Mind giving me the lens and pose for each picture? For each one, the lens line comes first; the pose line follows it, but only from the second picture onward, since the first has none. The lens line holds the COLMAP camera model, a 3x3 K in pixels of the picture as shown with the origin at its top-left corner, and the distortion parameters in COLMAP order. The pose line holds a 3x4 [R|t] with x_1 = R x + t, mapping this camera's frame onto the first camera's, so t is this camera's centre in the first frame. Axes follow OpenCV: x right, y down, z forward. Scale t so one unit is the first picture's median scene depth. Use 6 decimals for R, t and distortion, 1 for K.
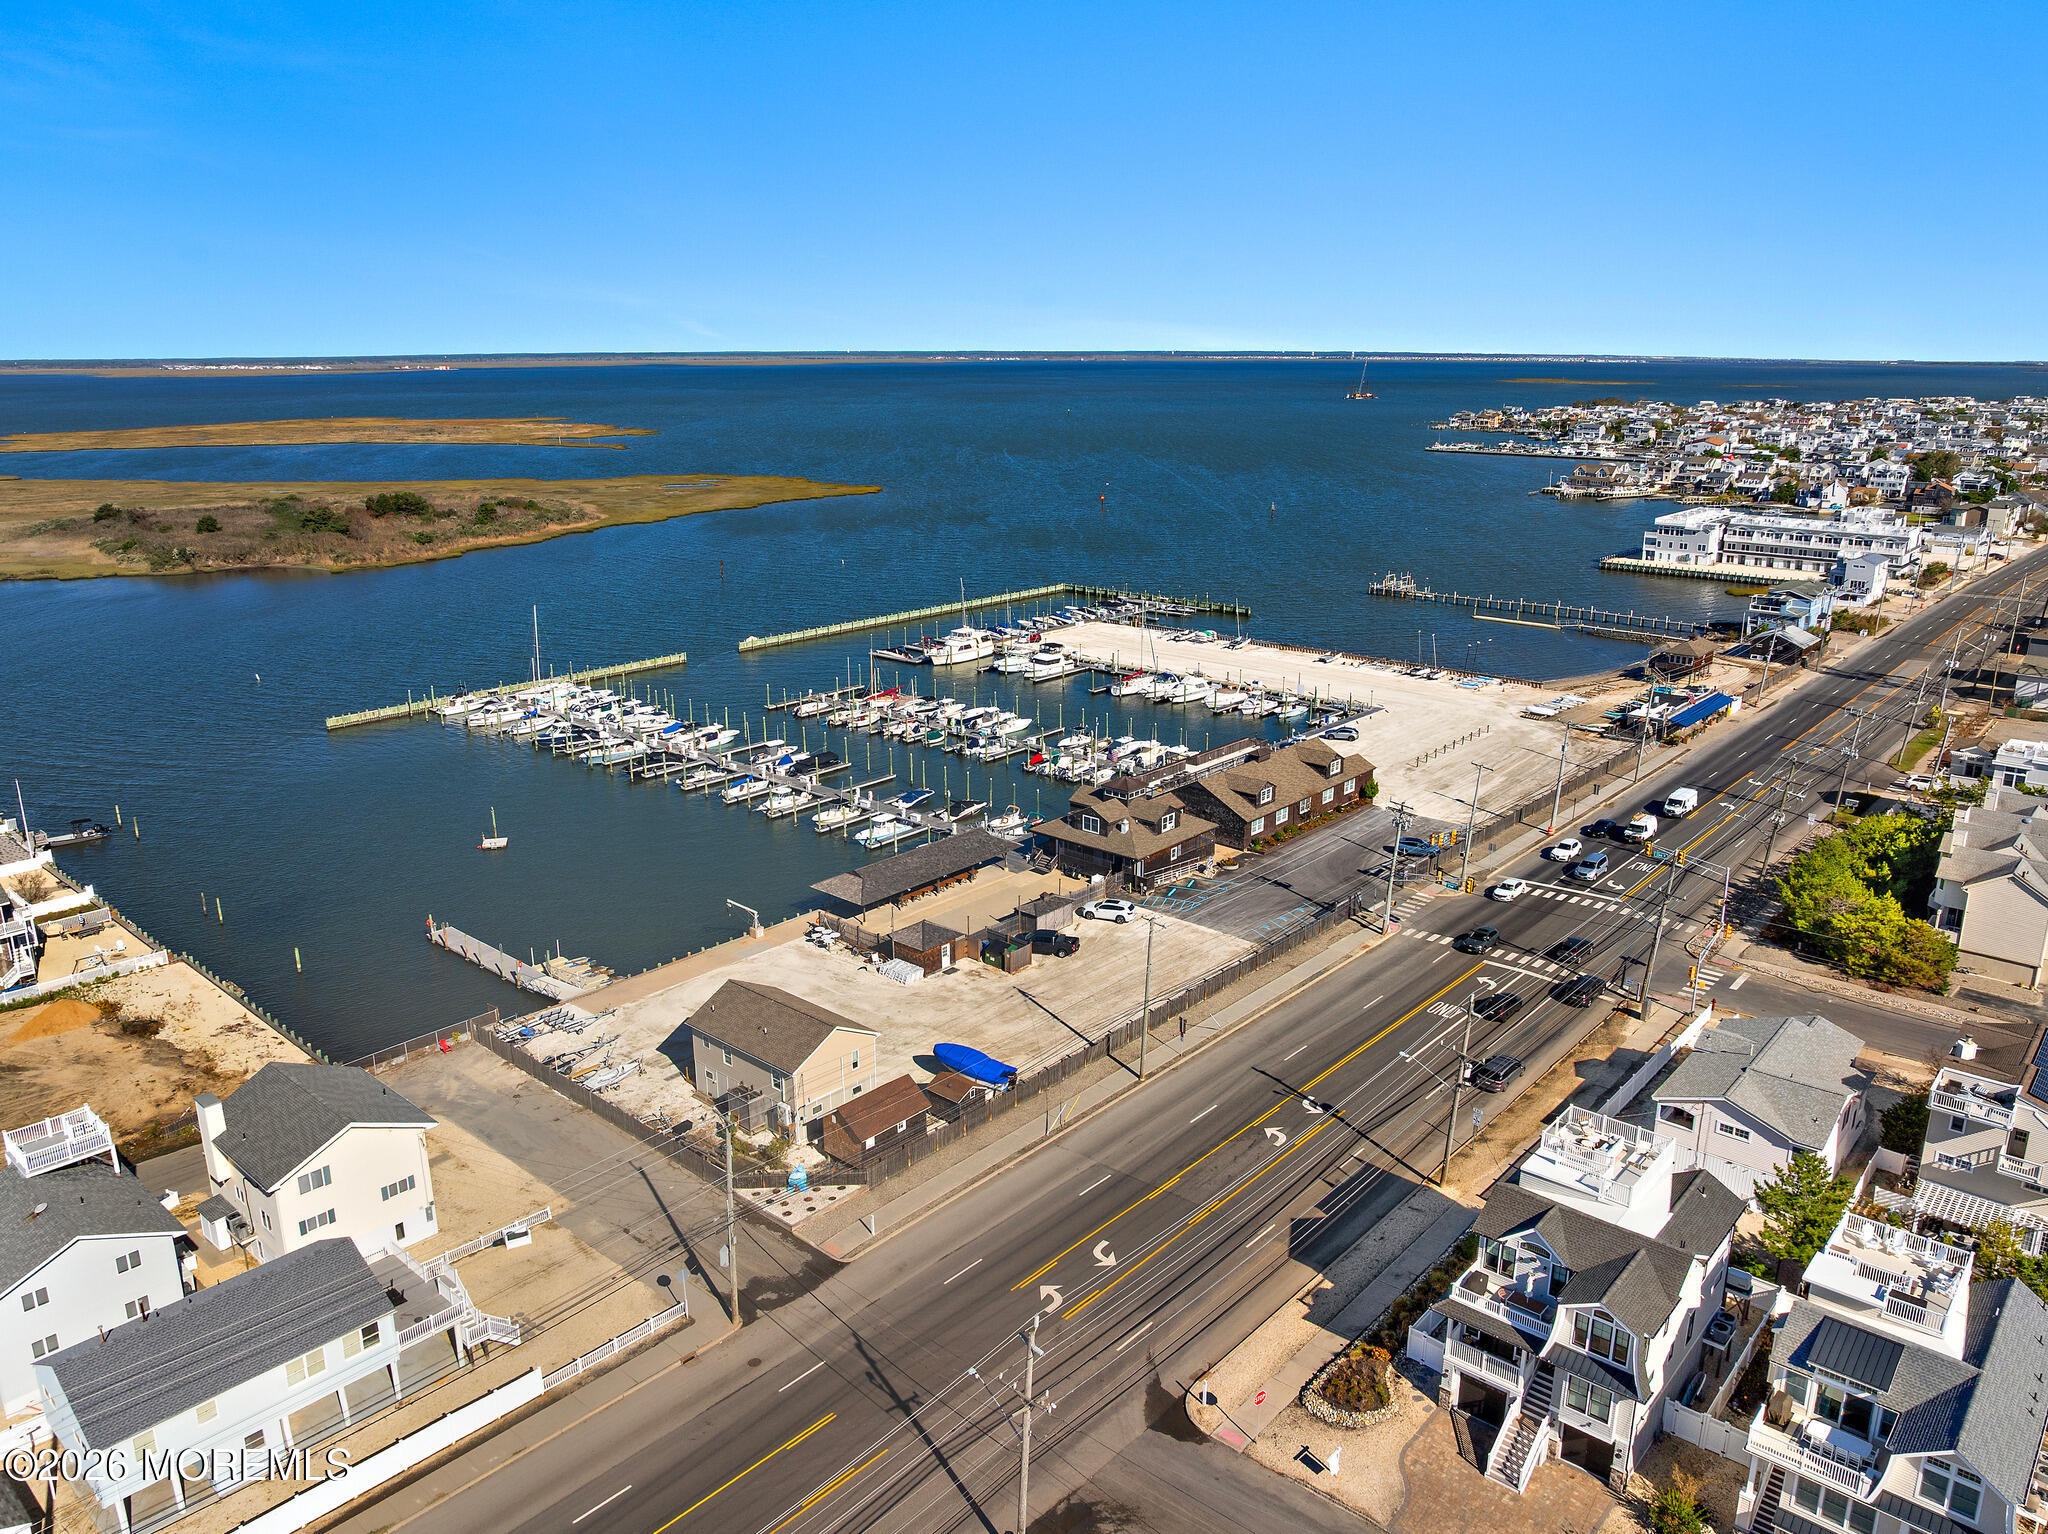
lens RADIAL K [[1476.4, 0, 1028.3], [0, 1476.4, 745.4], [0, 0, 1]] dist [-0.039929, -0.004382]
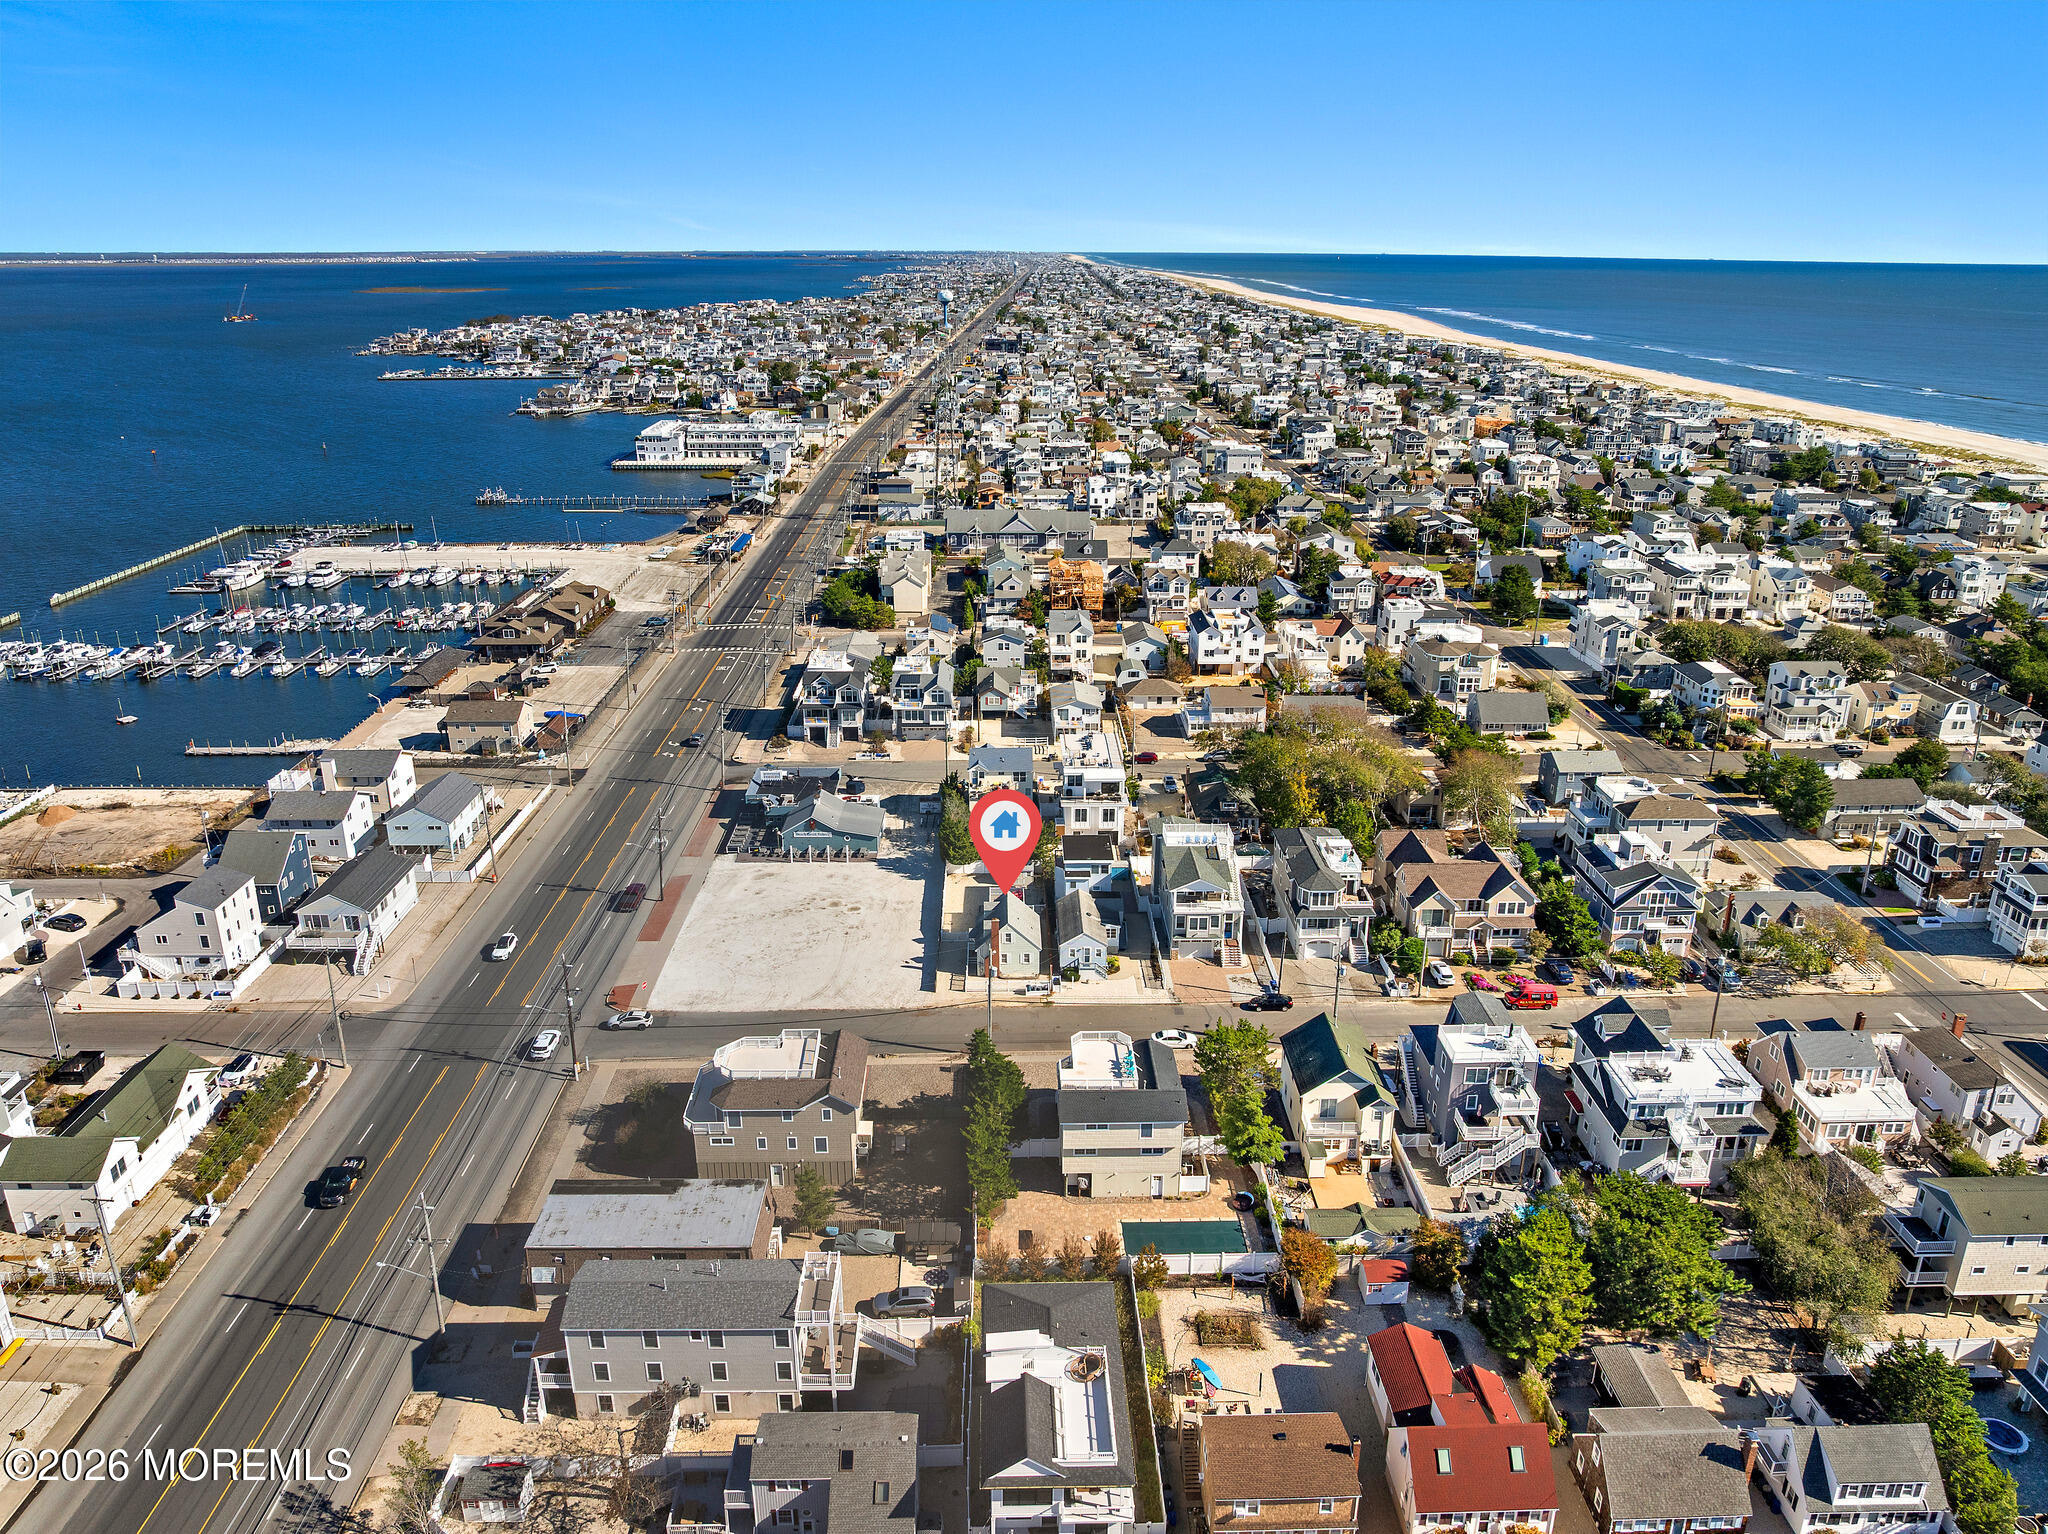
lens RADIAL K [[1434.6, 0, 1035.0], [0, 1434.6, 769.5], [0, 0, 1]] dist [-0.034109, -0.007533]
pose [[0.734176, -0.229005, 0.639173, -0.427493], [0.170563, 0.973420, 0.152846, 0.036470], [-0.657186, -0.003196, 0.753722, -0.531257]]
